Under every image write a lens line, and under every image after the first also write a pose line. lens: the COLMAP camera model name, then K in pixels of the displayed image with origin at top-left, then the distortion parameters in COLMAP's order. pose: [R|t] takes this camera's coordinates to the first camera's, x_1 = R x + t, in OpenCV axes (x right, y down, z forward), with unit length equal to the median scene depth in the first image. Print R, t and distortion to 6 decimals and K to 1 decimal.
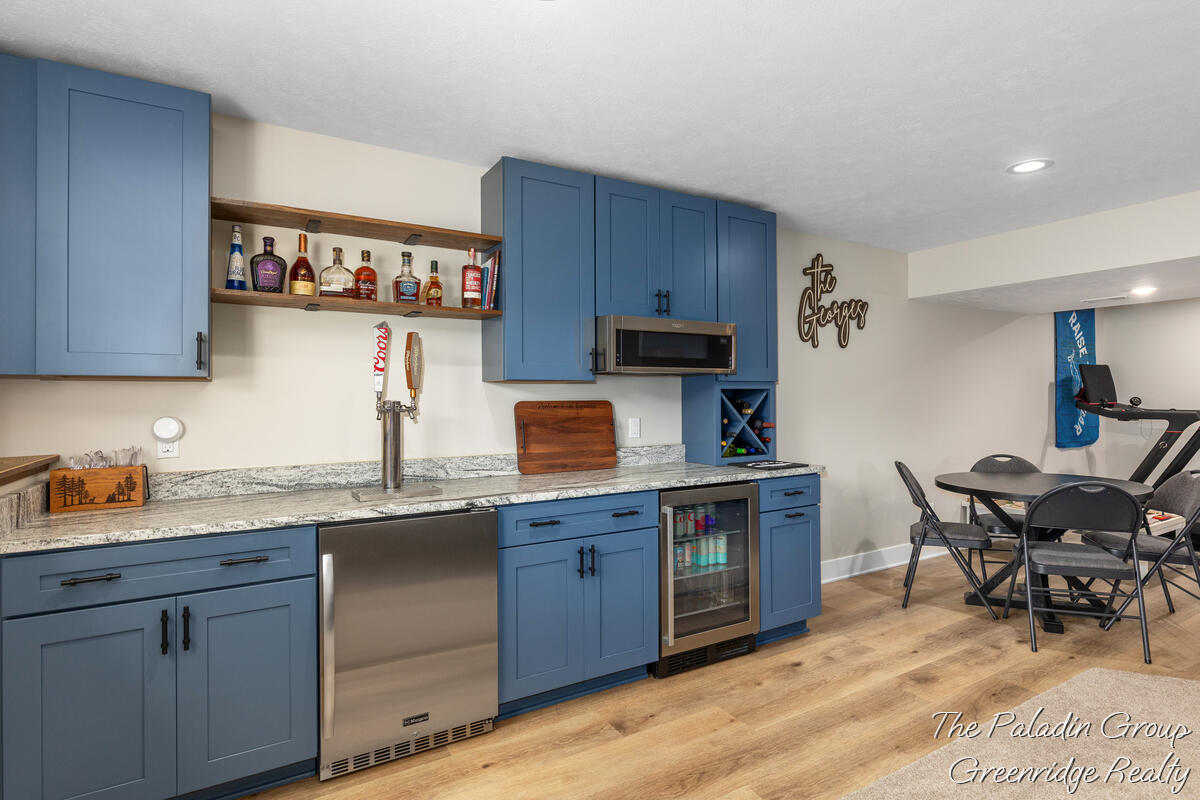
lens RADIAL K [[602.8, 0, 600.0], [0, 602.8, 400.0], [0, 0, 1]] dist [0.000211, 0.000114]
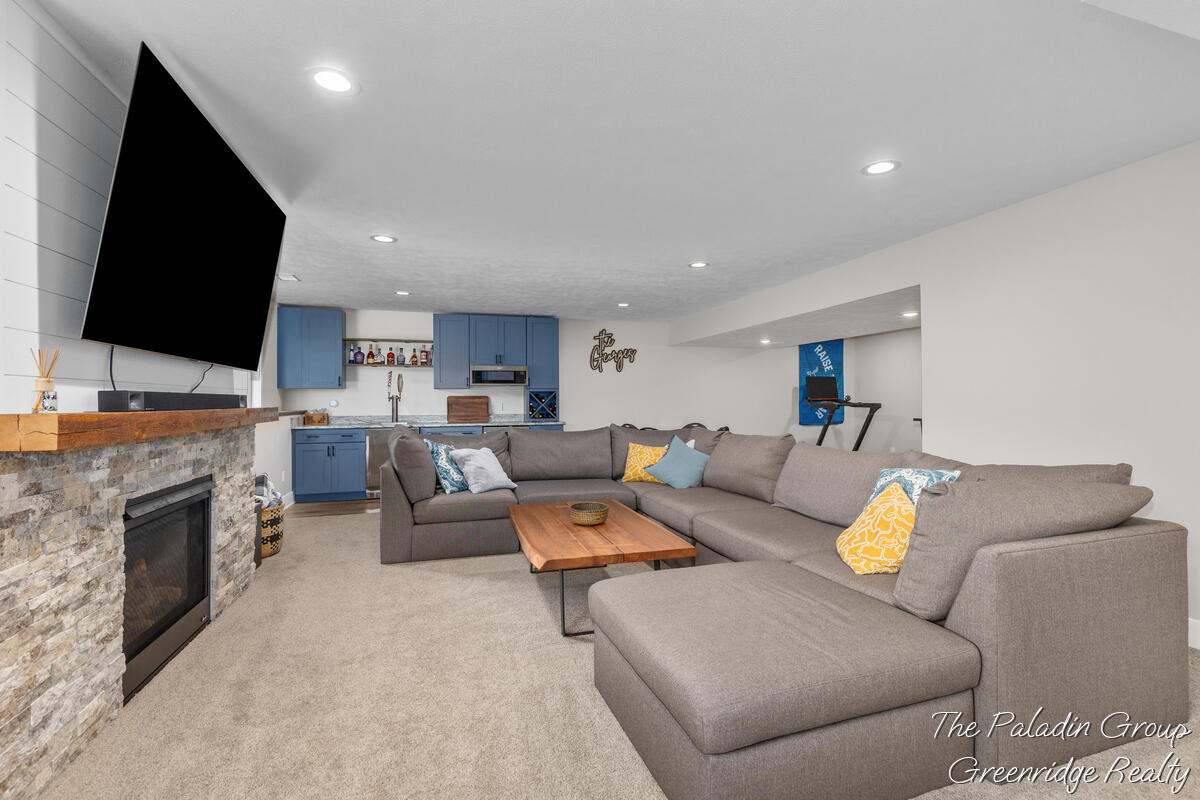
lens RADIAL K [[540.2, 0, 600.0], [0, 540.2, 400.0], [0, 0, 1]] dist [0.003098, -0.000177]
pose [[0.970469, 0.002781, -0.241211, 1.033446], [-0.002718, 0.999996, 0.000594, 0.015085], [0.241212, 0.000080, 0.970472, -1.121090]]
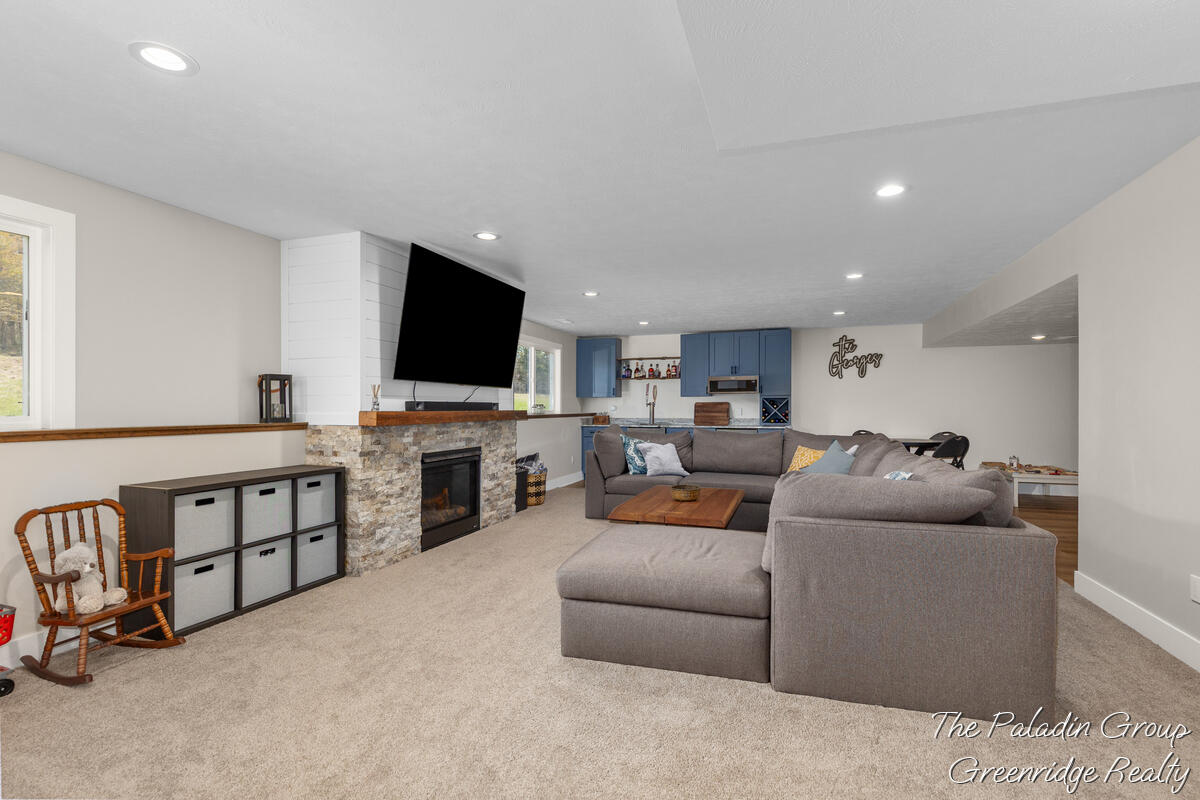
lens RADIAL K [[544.2, 0, 613.7], [0, 544.2, 406.5], [0, 0, 1]] dist [0.001069, -0.000196]
pose [[0.644214, 0.006053, -0.764822, 1.680451], [-0.003970, 0.999982, 0.004571, 0.011491], [0.764835, 0.000092, 0.644226, -1.141515]]
